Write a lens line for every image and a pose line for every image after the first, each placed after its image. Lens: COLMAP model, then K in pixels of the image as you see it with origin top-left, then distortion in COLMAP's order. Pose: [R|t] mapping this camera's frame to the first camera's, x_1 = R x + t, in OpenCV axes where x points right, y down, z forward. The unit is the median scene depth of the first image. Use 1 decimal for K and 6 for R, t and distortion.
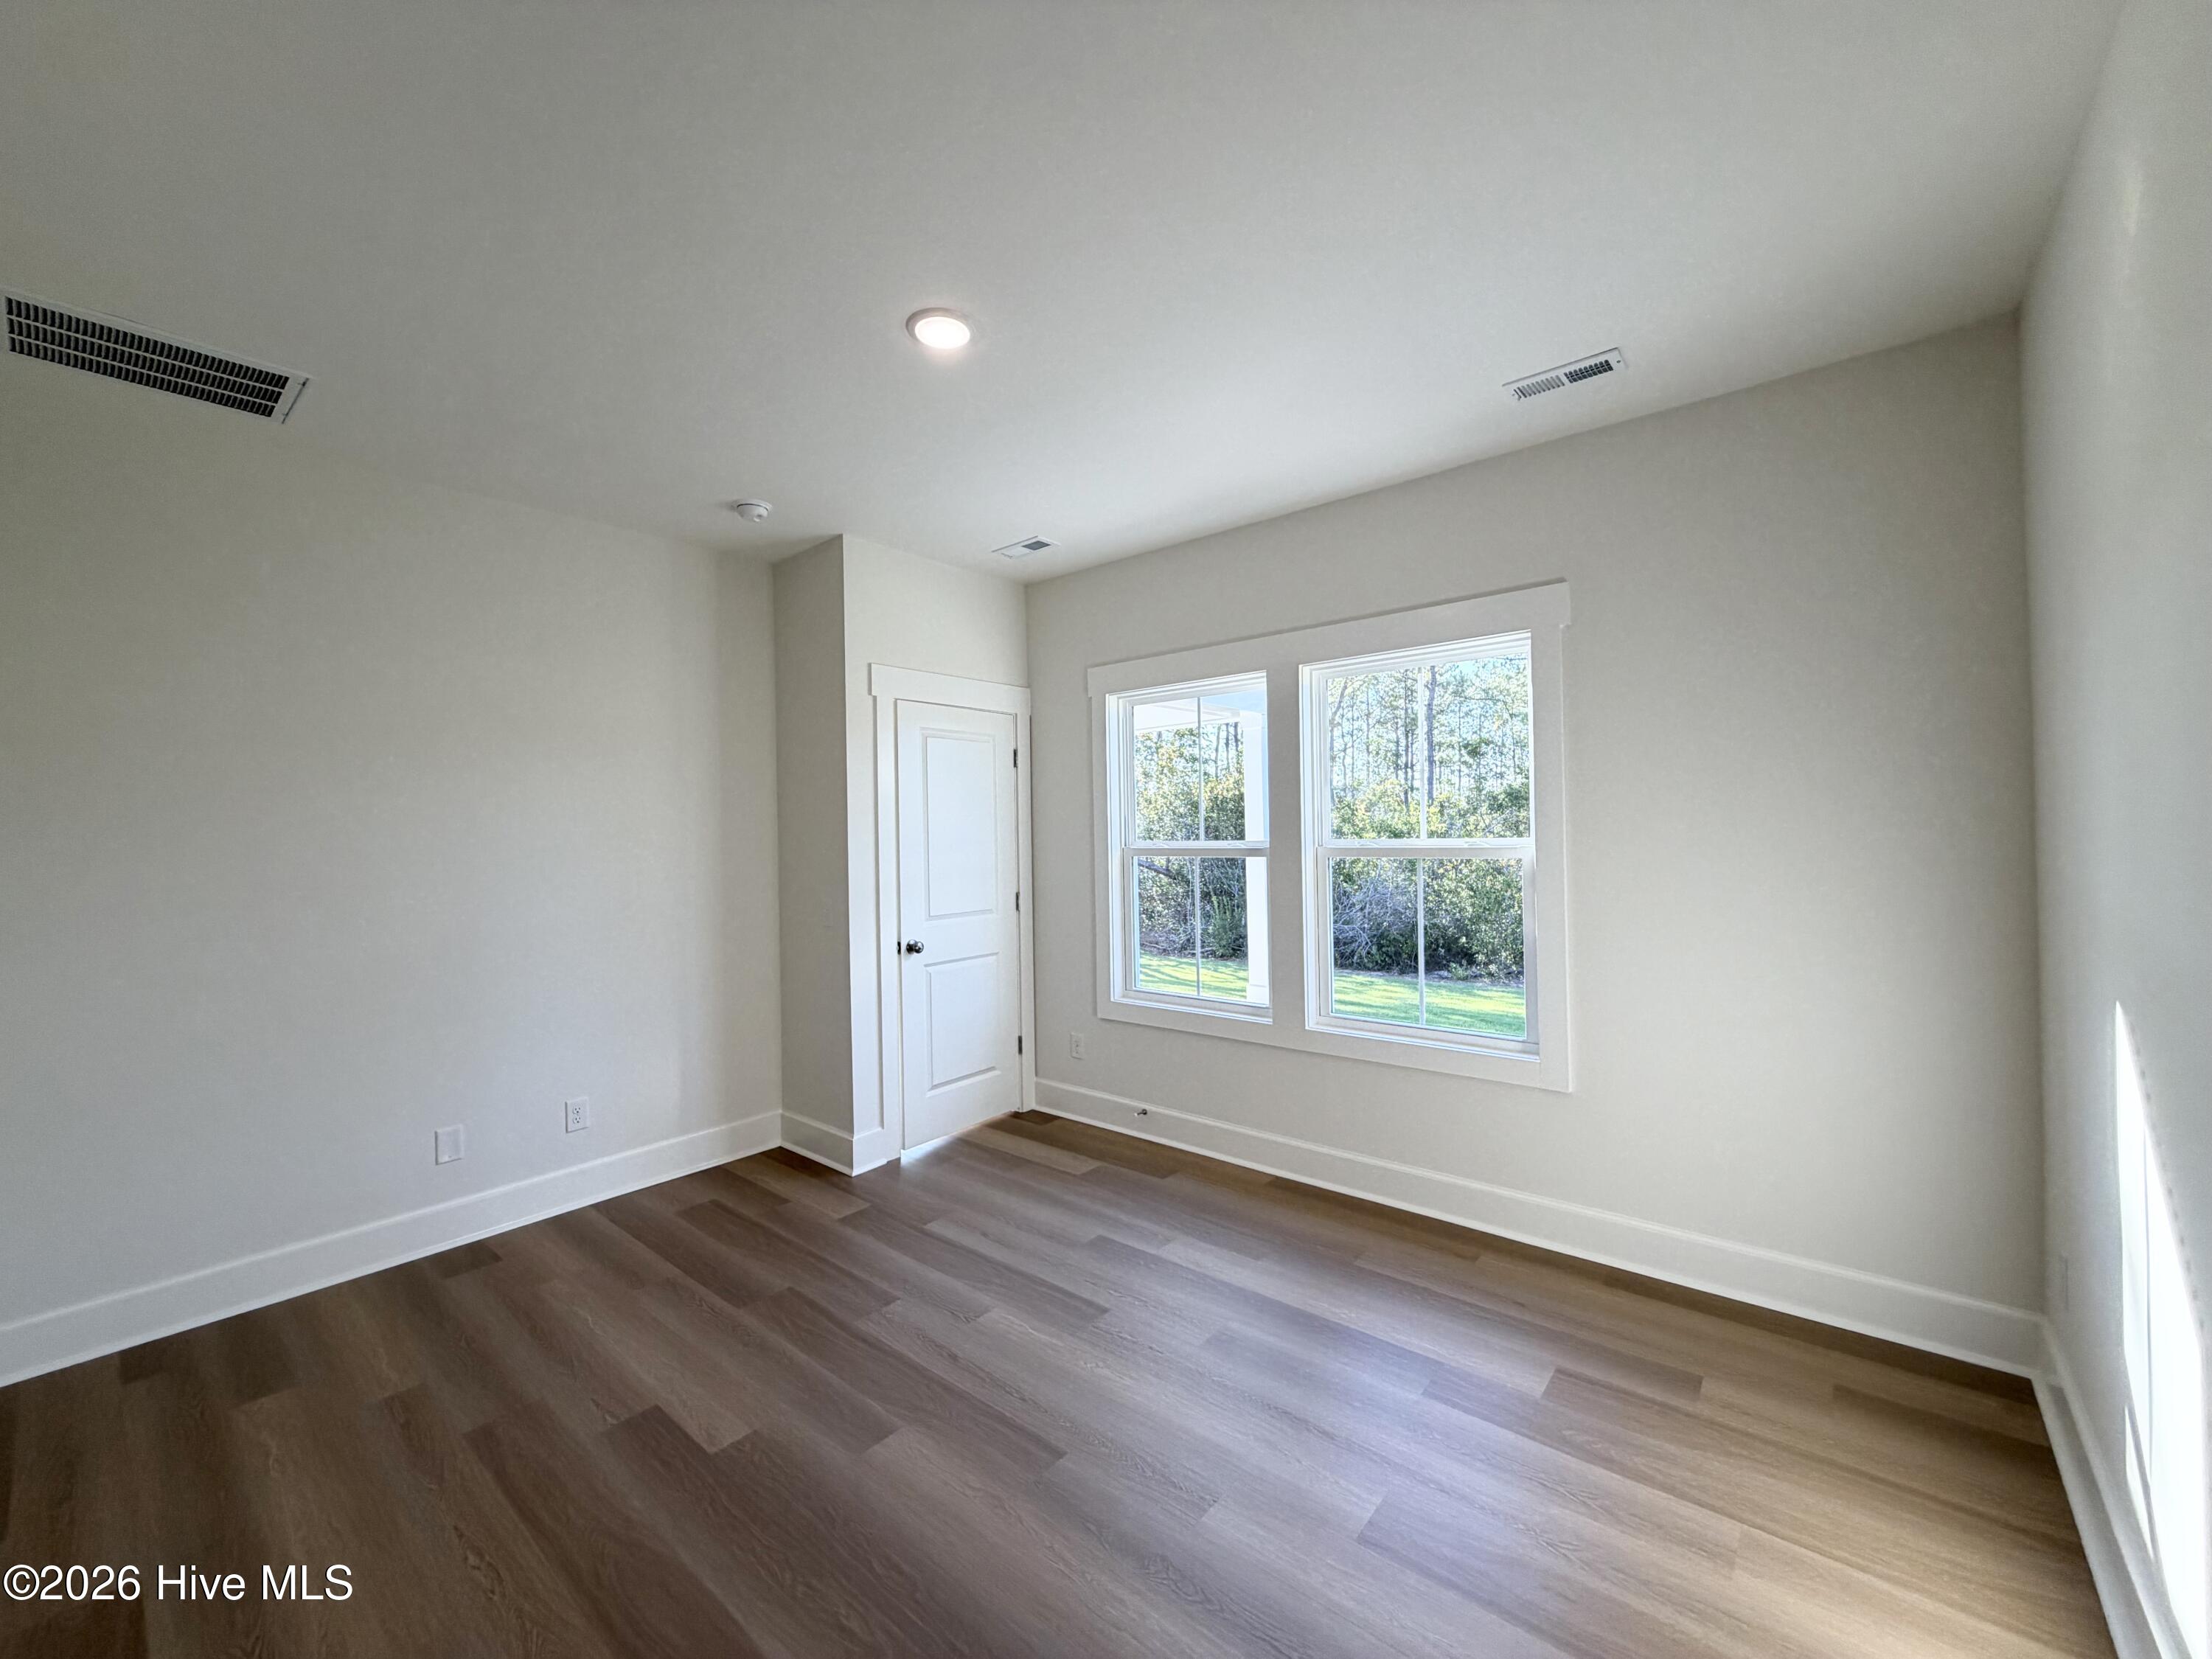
lens RADIAL K [[884.8, 0, 1106.0], [0, 884.8, 829.5], [0, 0, 1]] dist [0.015773, 0.000002]
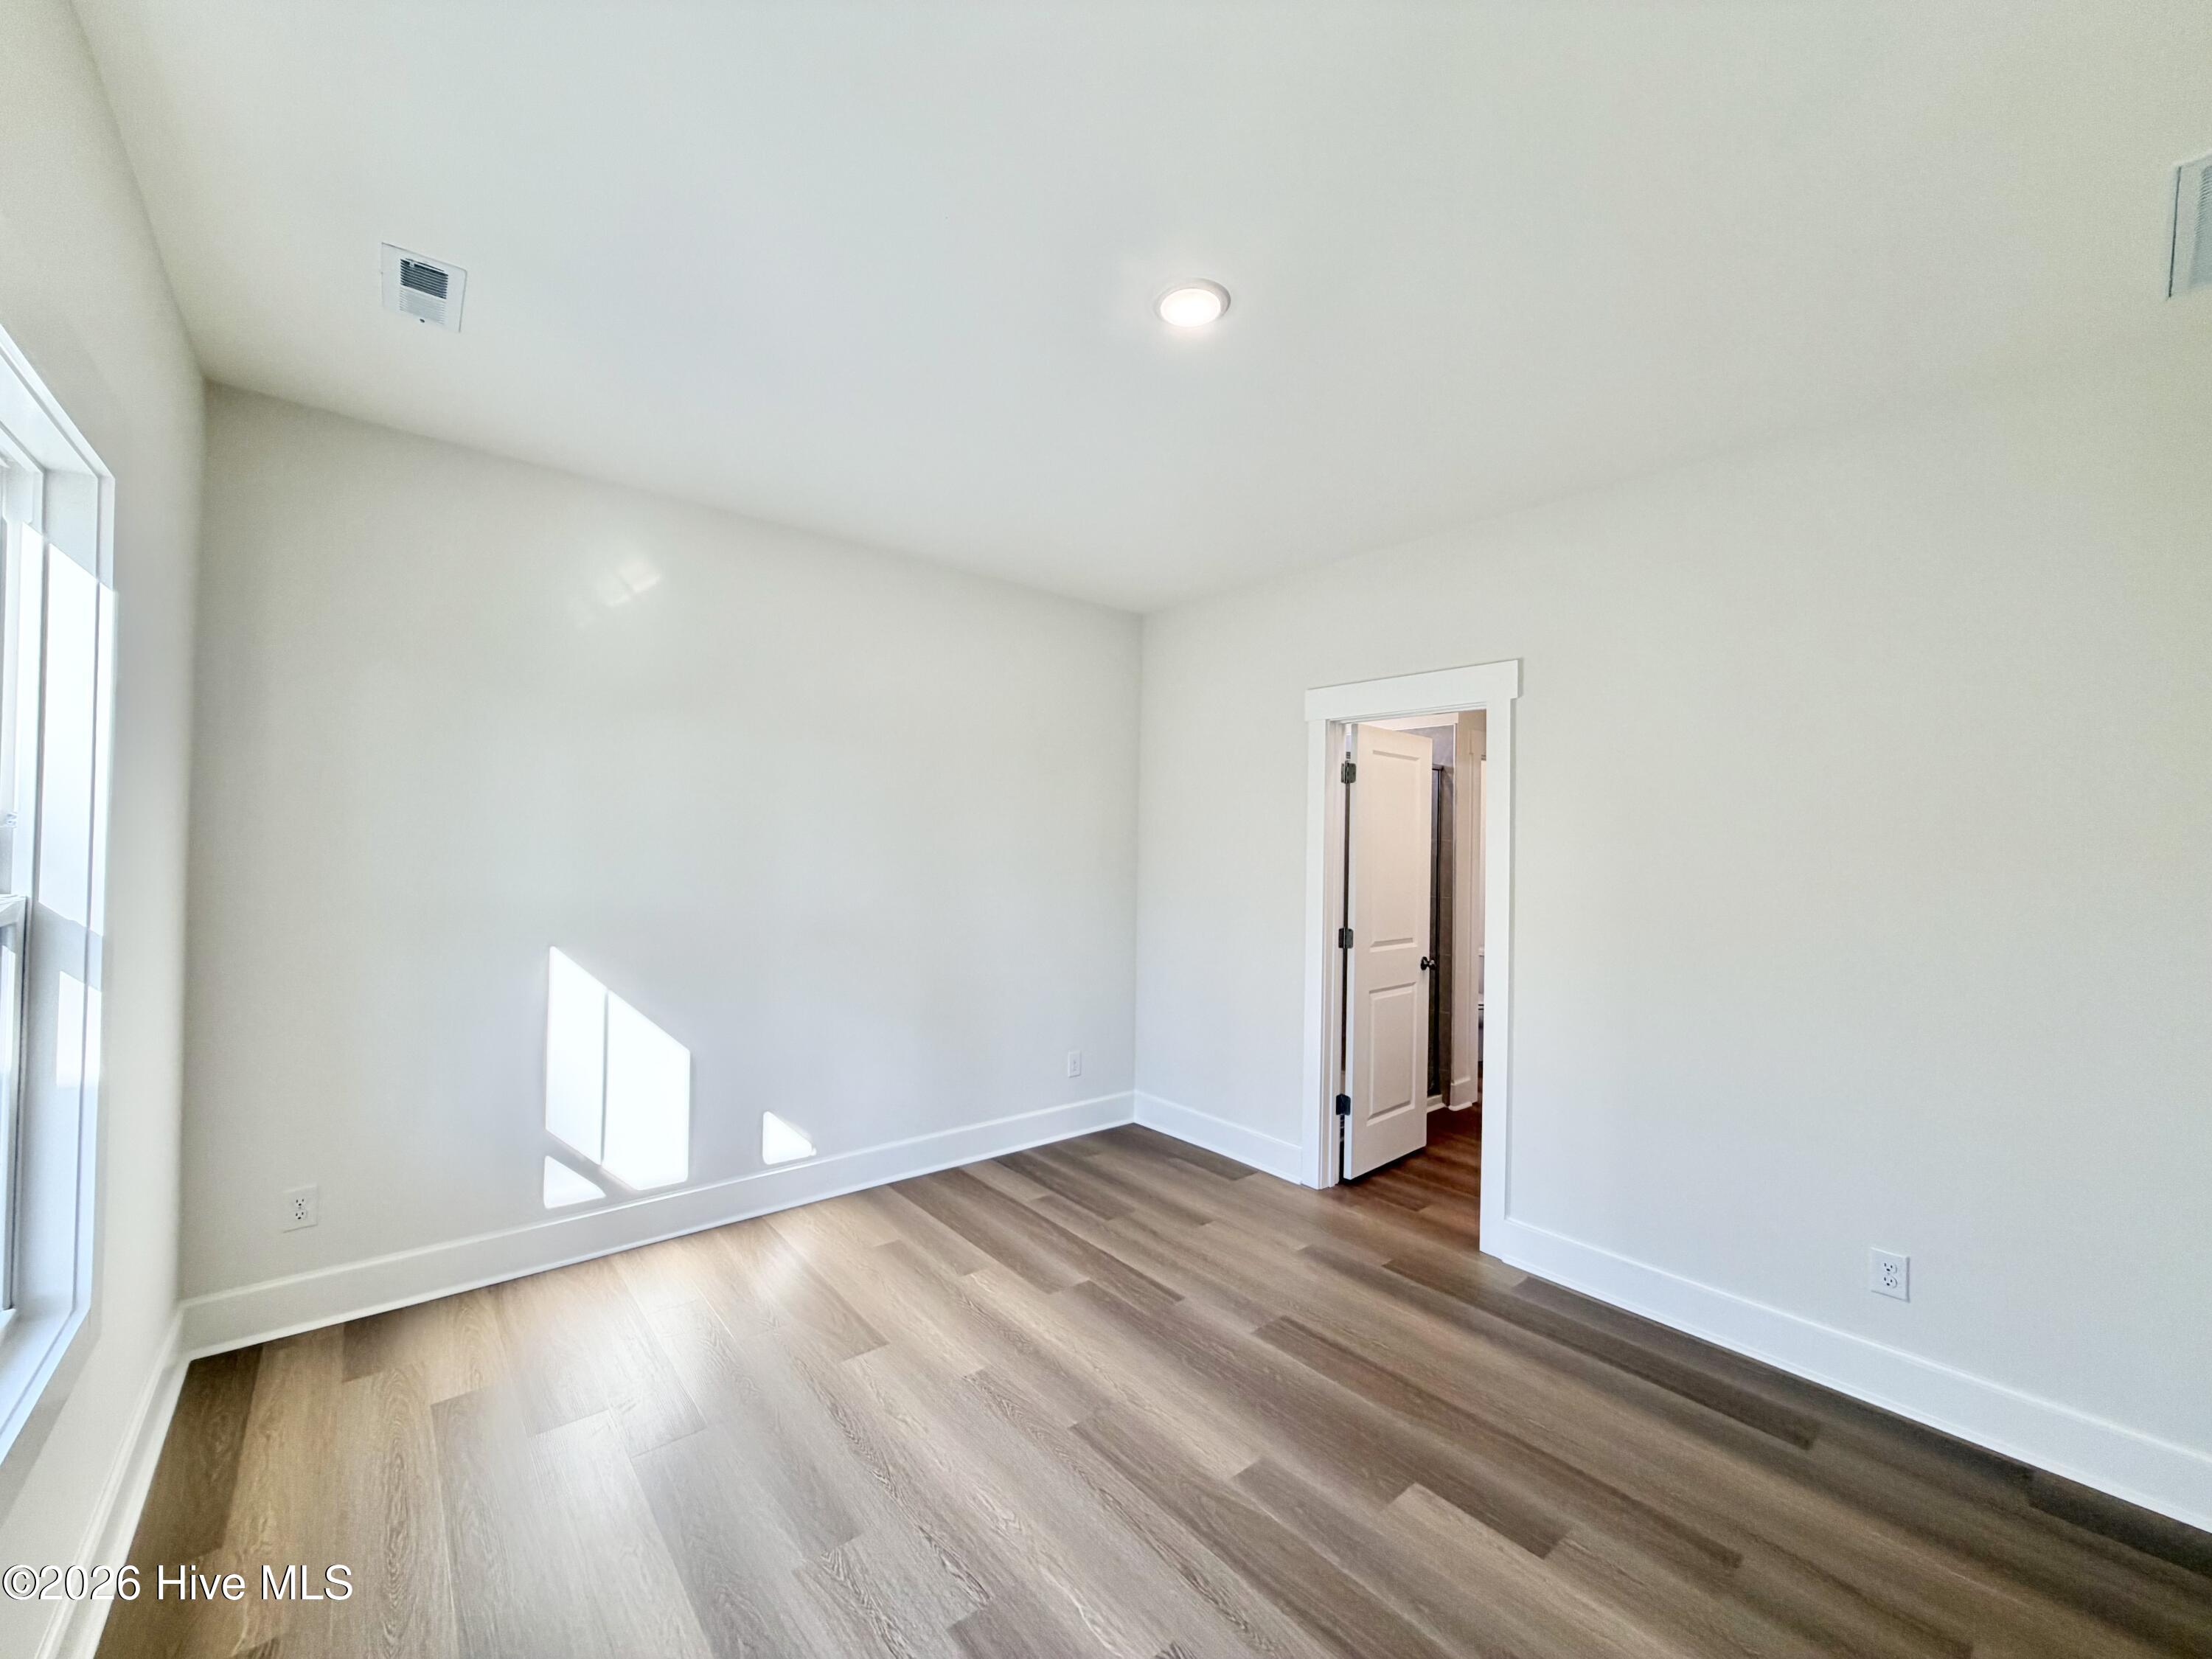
lens RADIAL K [[884.8, 0, 1106.0], [0, 884.8, 829.5], [0, 0, 1]] dist [0.015773, 0.000002]
pose [[-0.986142, 0.010981, 0.165541, -0.262848], [0.007567, 0.999746, -0.021243, -0.008019], [-0.165732, -0.019696, -0.985974, 1.979282]]
